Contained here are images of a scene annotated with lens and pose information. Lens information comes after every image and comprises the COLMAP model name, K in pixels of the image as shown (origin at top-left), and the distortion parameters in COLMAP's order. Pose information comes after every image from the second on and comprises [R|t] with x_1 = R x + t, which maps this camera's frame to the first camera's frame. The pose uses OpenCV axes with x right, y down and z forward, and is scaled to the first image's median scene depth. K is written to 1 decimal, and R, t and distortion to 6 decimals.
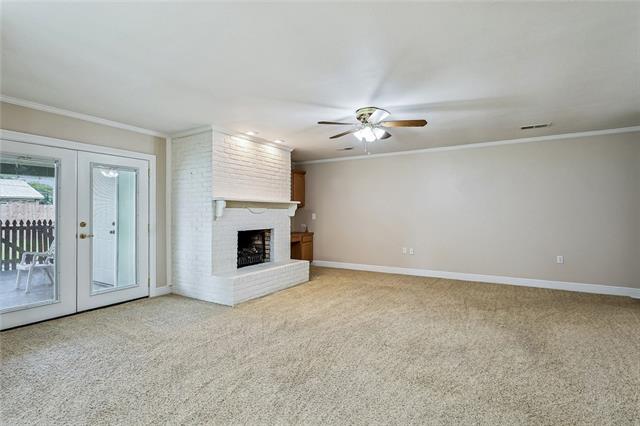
lens RADIAL K [[312.2, 0, 319.2], [0, 312.2, 204.4], [0, 0, 1]] dist [0.003223, 0.000643]
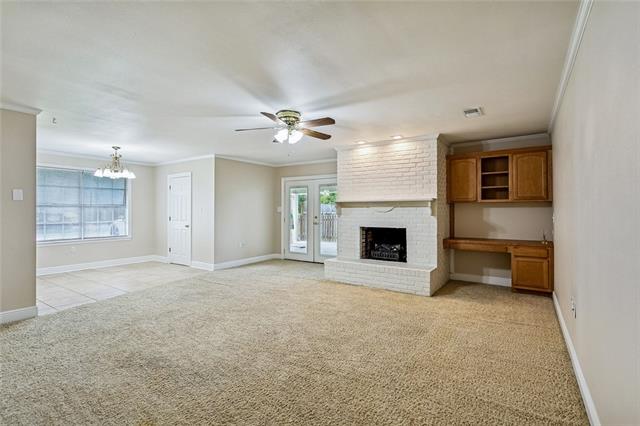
lens RADIAL K [[312.2, 0, 319.2], [0, 312.2, 204.4], [0, 0, 1]] dist [0.003223, 0.000643]
pose [[-0.058703, -0.018142, -0.998111, 0.976917], [0.027667, 0.999421, -0.019793, 0.019082], [0.997892, -0.028777, -0.058167, 0.952280]]
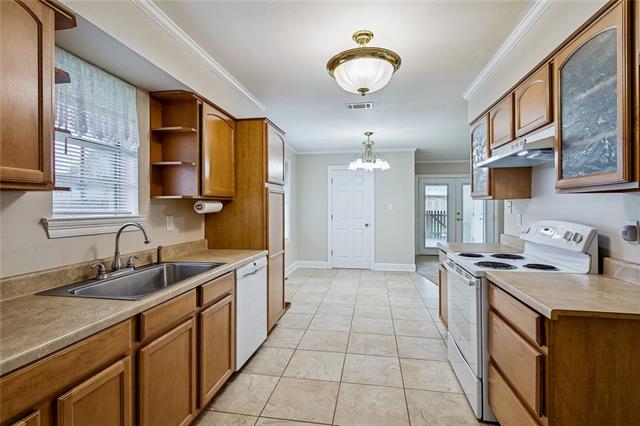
lens RADIAL K [[308.4, 0, 320.0], [0, 308.4, 213.0], [0, 0, 1]] dist [-0.000087, 0.000153]
pose [[0.368852, 0.020895, -0.929253, 0.664204], [0.029604, 0.998976, 0.034213, -0.029402], [0.929017, -0.040130, 0.367856, -0.489446]]
